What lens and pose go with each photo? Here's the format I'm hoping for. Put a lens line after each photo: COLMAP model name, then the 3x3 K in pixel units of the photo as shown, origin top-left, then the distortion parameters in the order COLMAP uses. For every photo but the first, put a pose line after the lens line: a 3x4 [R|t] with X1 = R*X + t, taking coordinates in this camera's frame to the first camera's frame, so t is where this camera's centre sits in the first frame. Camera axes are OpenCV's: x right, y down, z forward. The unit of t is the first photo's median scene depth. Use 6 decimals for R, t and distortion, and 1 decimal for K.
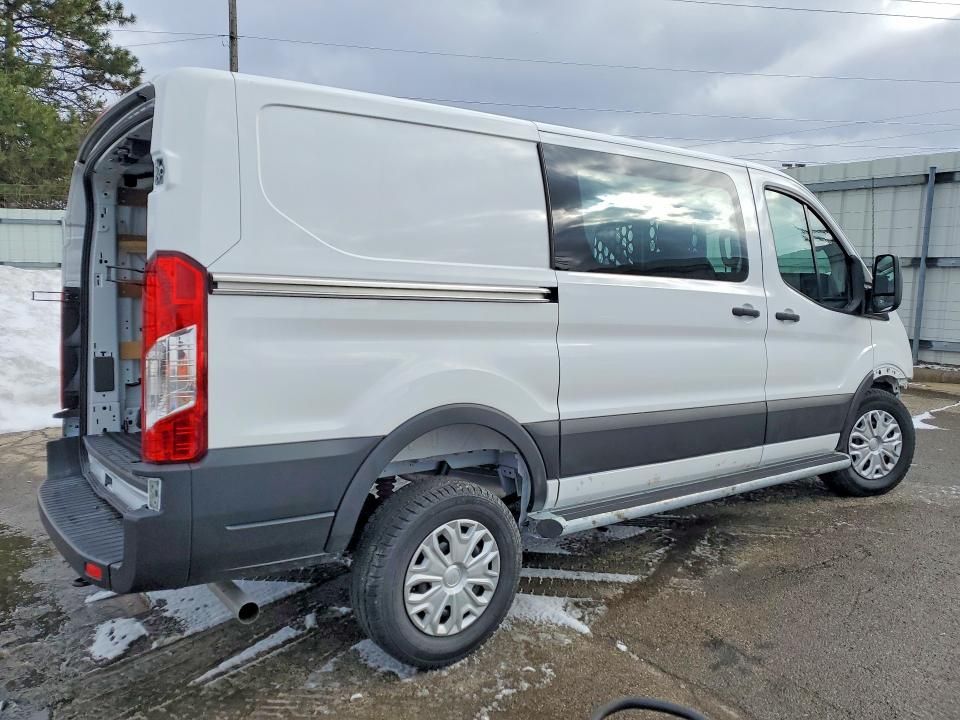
lens RADIAL K [[784.0, 0, 480.0], [0, 784.0, 360.0], [0, 0, 1]] dist [0.046512, -0.002762]
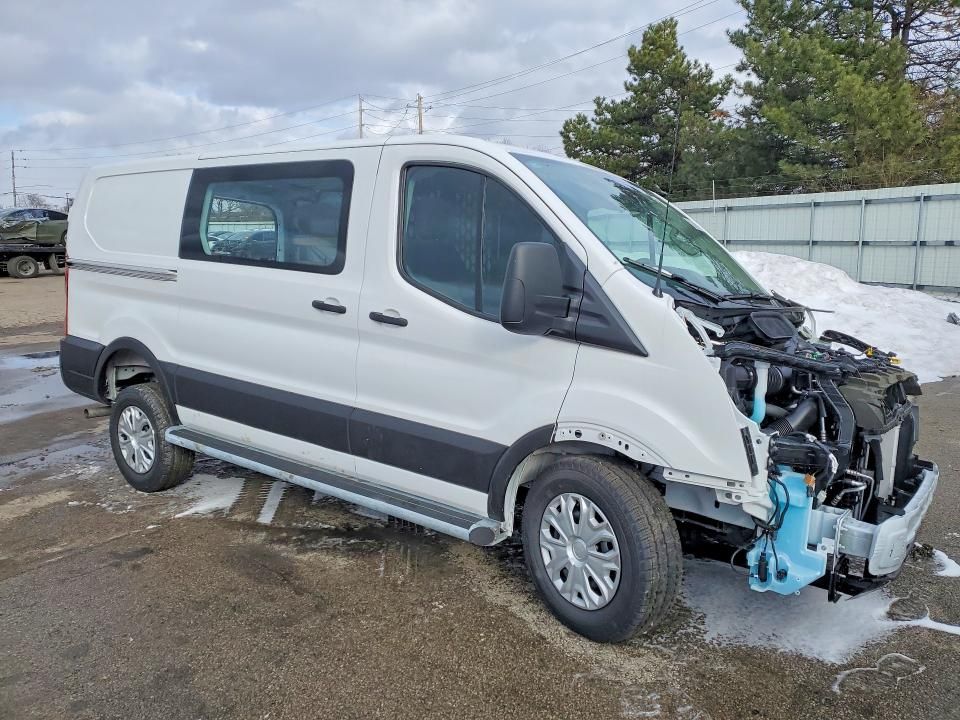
lens RADIAL K [[784.0, 0, 480.0], [0, 784.0, 360.0], [0, 0, 1]] dist [0.046512, -0.002762]
pose [[0.234386, 0.140007, -0.962009, 1.323433], [-0.106968, 0.987281, 0.117623, -0.130199], [0.966241, 0.075335, 0.246381, 0.966823]]
